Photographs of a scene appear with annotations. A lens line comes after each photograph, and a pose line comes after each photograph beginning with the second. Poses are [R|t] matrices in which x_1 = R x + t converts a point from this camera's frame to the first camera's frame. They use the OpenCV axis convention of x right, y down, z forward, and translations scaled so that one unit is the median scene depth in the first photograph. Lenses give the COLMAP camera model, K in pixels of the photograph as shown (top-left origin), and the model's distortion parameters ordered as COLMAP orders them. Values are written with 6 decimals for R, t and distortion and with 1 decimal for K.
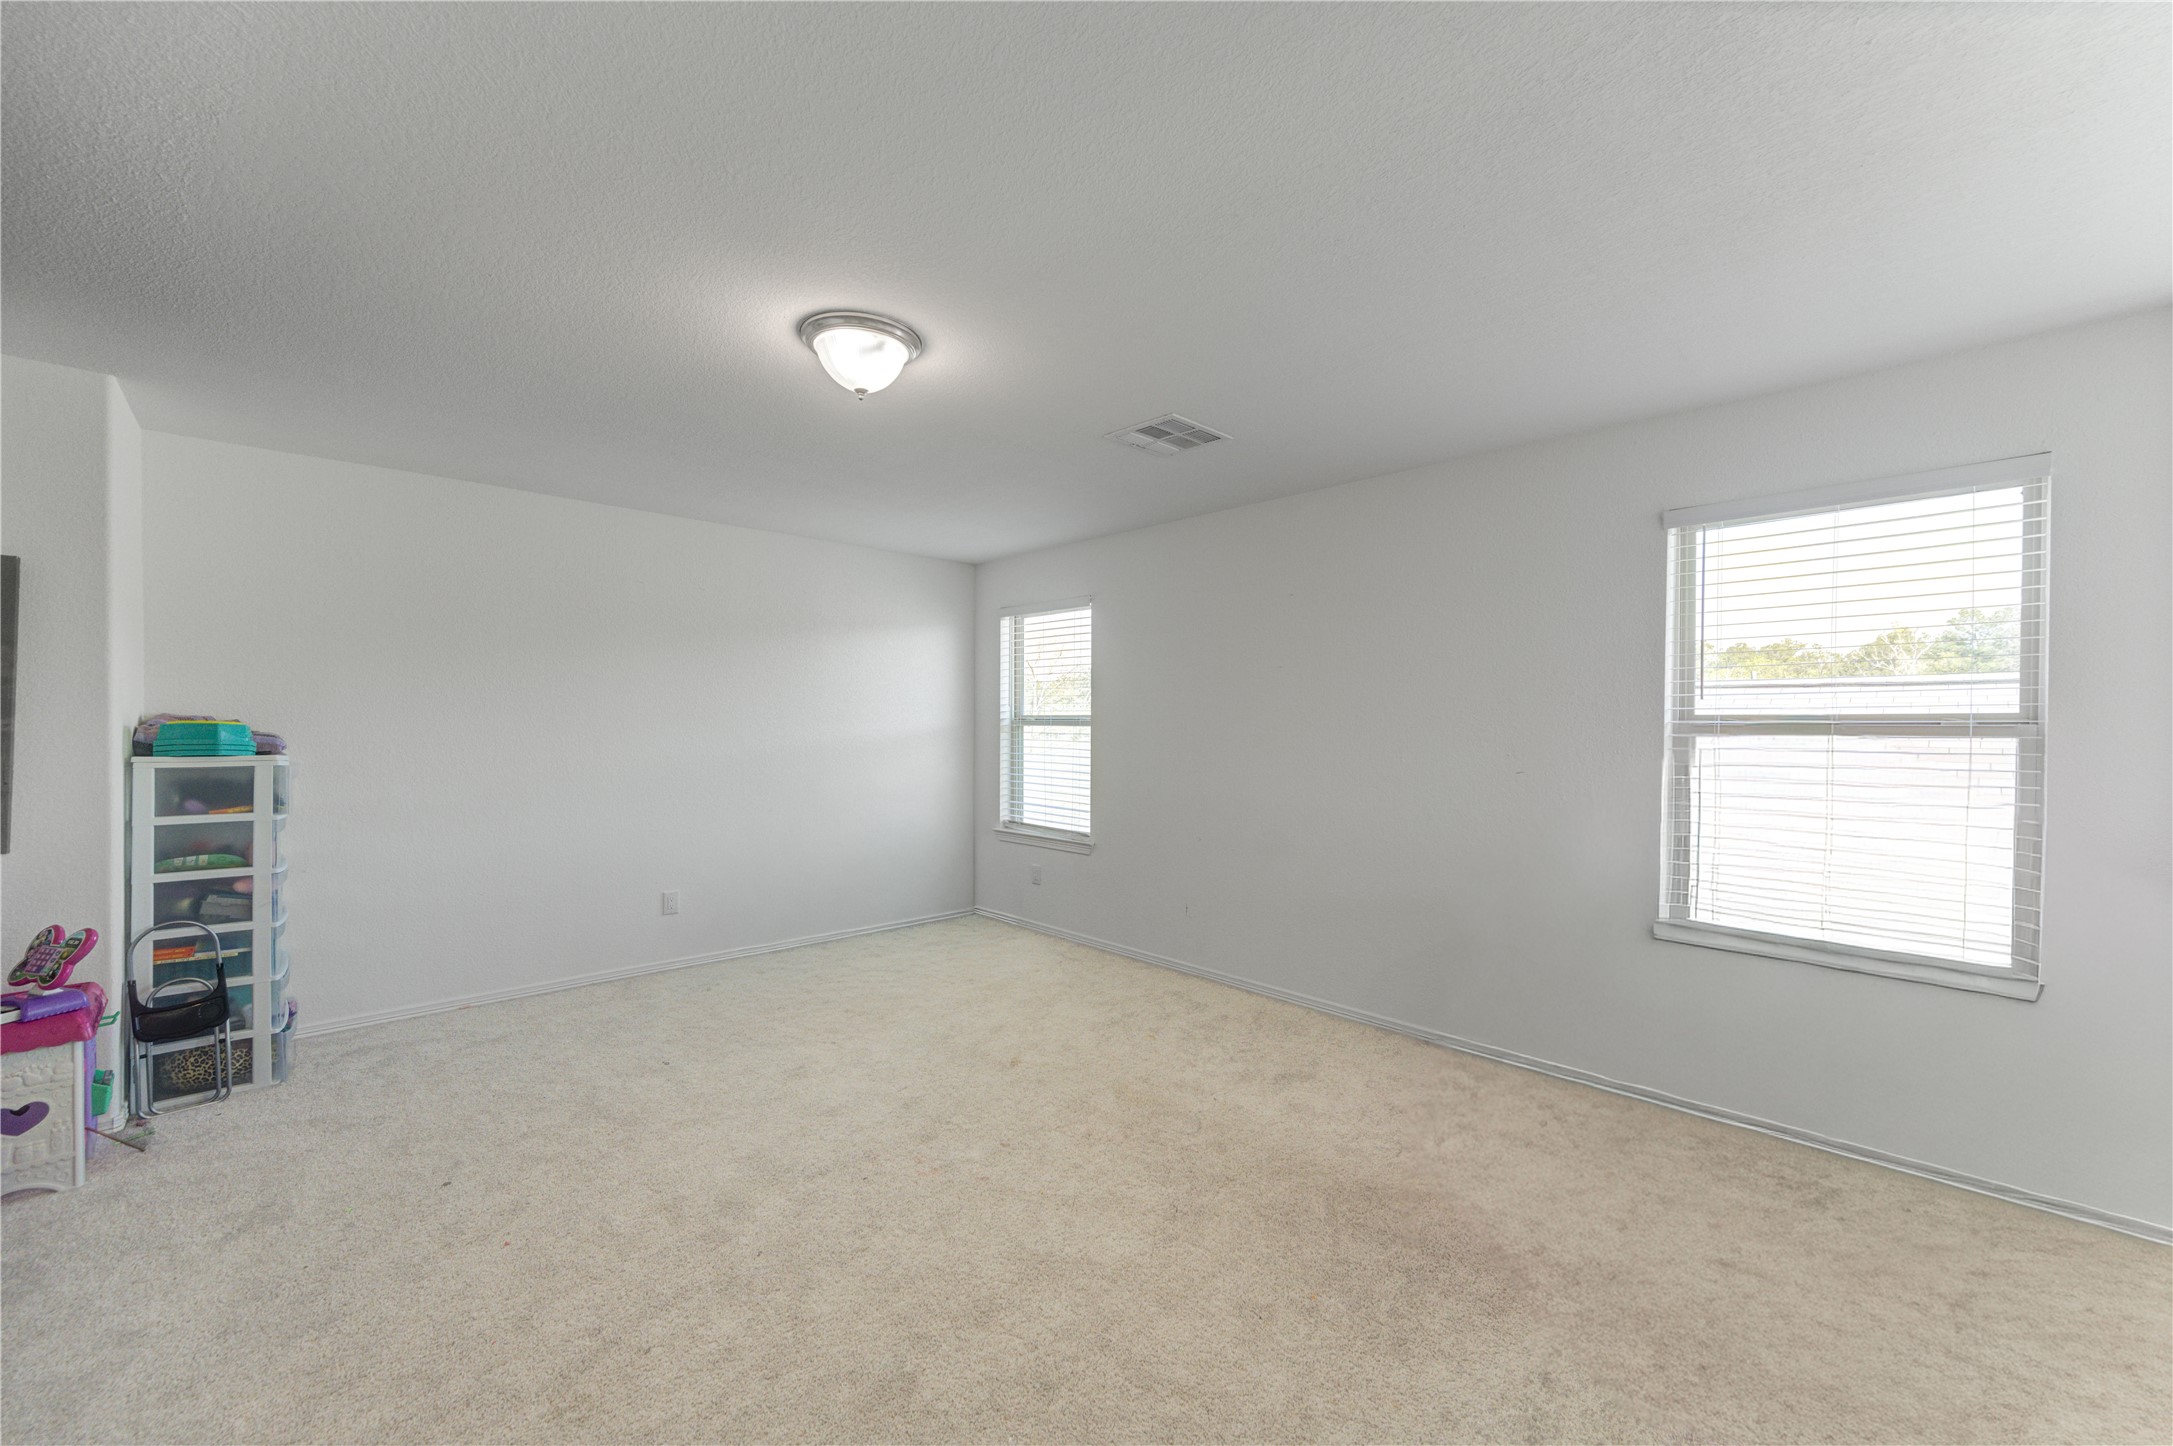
lens RADIAL K [[844.7, 0, 1049.8], [0, 844.7, 726.8], [0, 0, 1]] dist [0.000319, 0.001590]
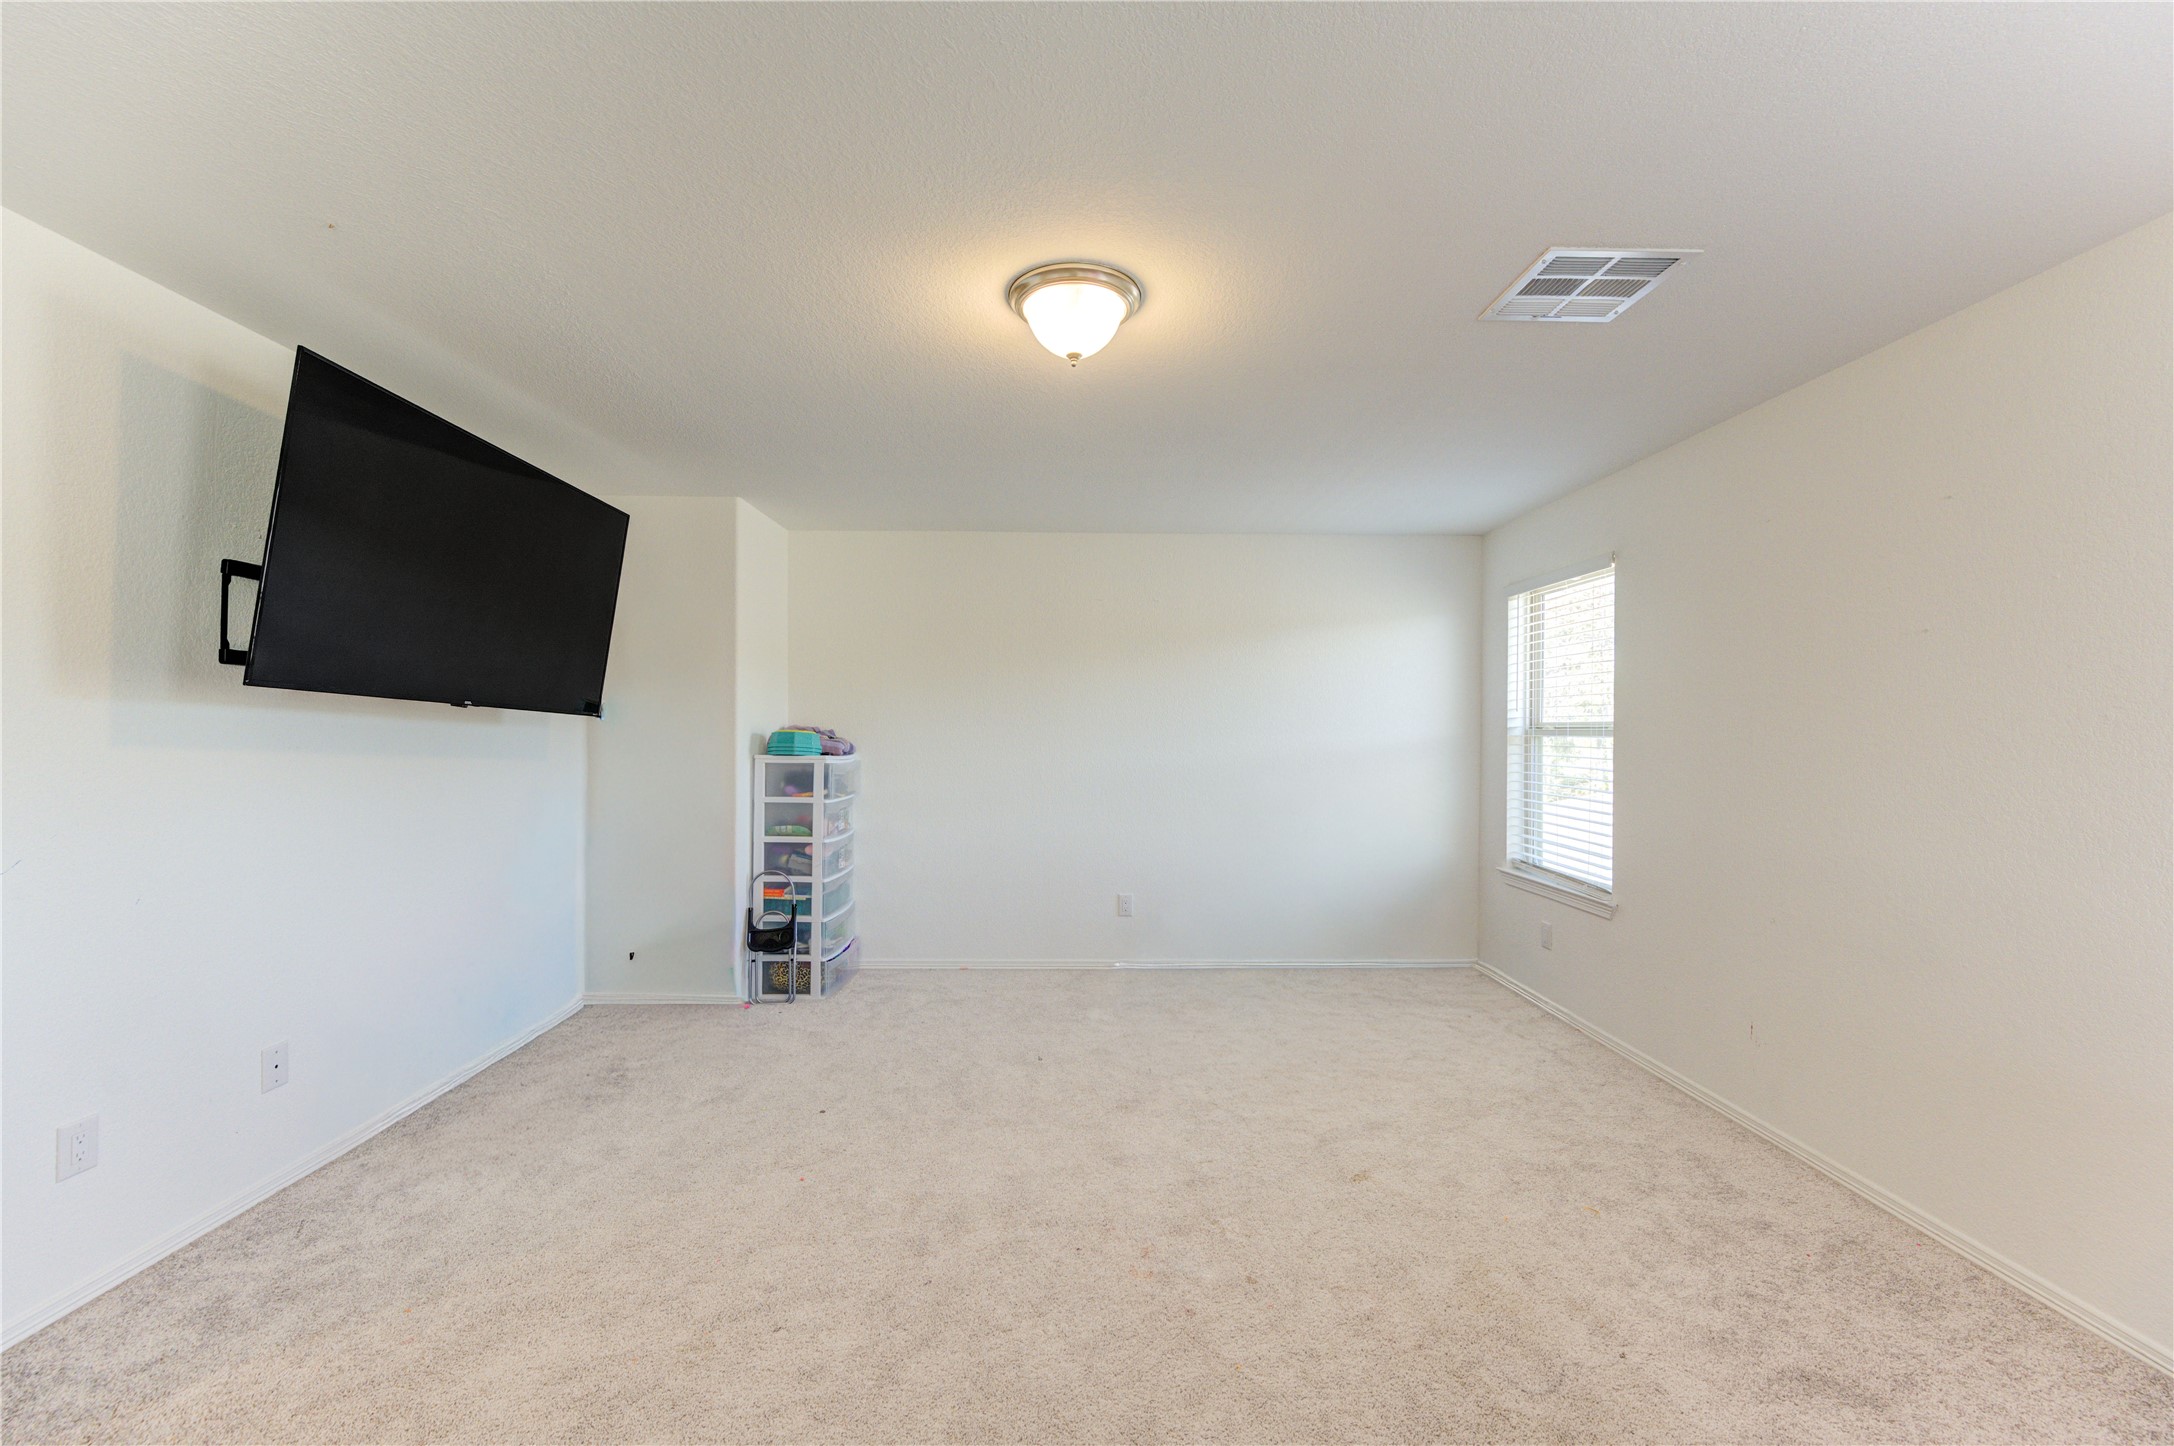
lens RADIAL K [[845.1, 0, 1085.4], [0, 845.1, 729.6], [0, 0, 1]] dist [0.000319, 0.001590]
pose [[0.743195, -0.001887, -0.669072, 0.296841], [-0.004835, 0.999955, -0.008190, 0.001564], [0.669057, 0.009322, 0.743153, 0.274588]]
